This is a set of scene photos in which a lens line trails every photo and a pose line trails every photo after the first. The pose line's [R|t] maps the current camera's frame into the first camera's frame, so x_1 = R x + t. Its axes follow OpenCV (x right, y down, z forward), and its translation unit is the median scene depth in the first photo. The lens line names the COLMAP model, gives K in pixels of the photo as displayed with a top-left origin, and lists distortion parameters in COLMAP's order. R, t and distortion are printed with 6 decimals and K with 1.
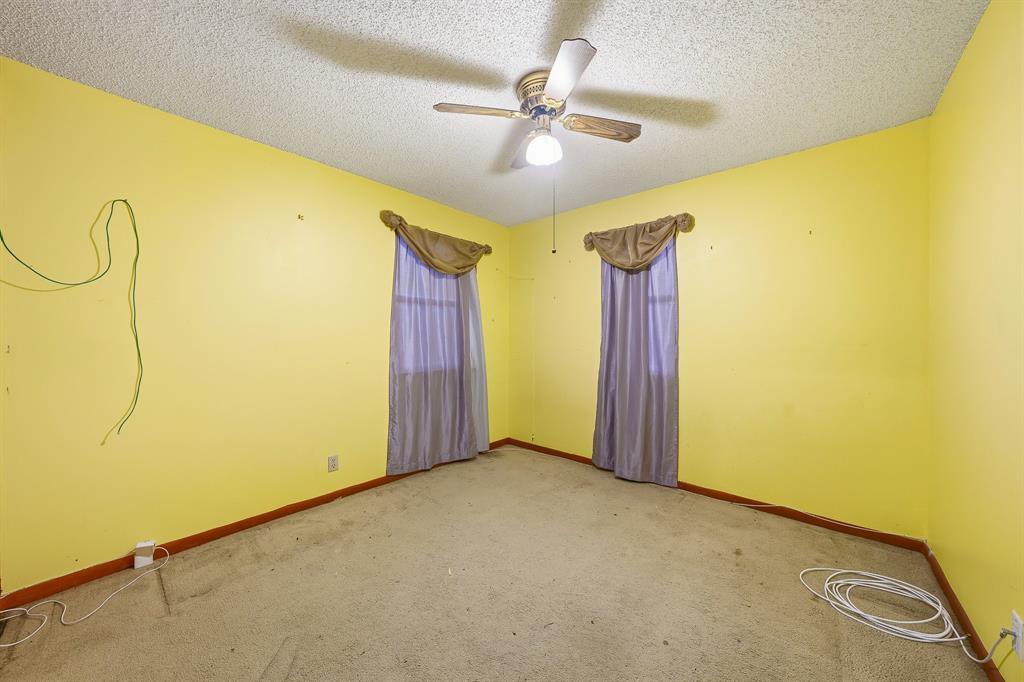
lens RADIAL K [[367.4, 0, 512.0], [0, 367.4, 341.0], [0, 0, 1]] dist [0.000038, 0.000011]
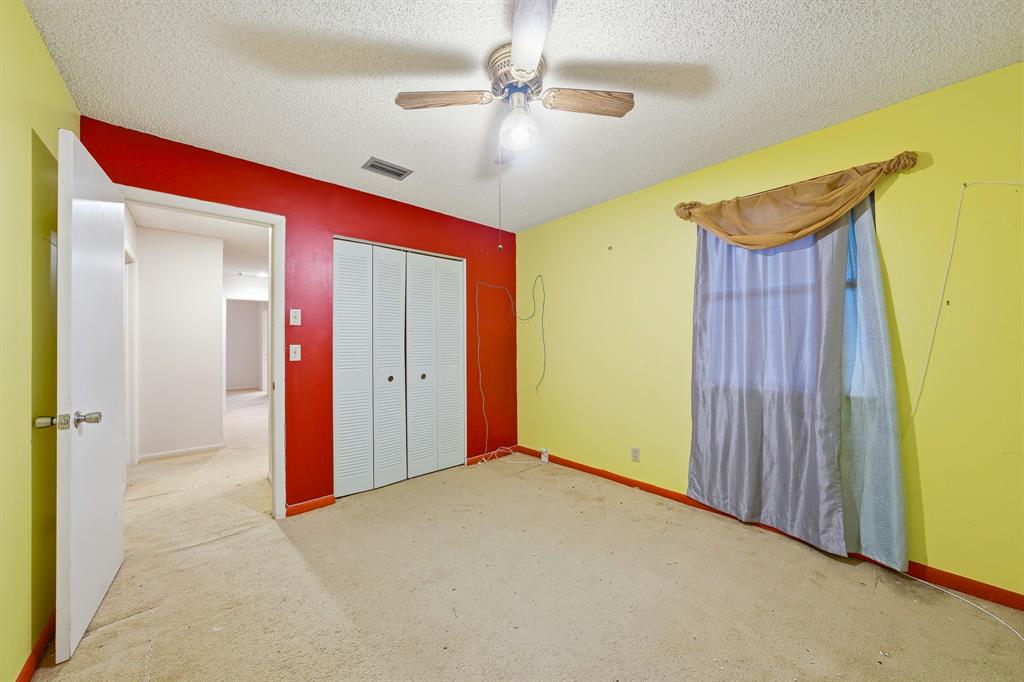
lens RADIAL K [[367.4, 0, 512.0], [0, 367.4, 341.0], [0, 0, 1]] dist [0.000038, 0.000011]
pose [[-0.124184, -0.004019, -0.992251, 0.595592], [-0.000036, 0.999992, -0.004046, -0.009550], [0.992259, -0.000466, -0.124183, 0.667579]]
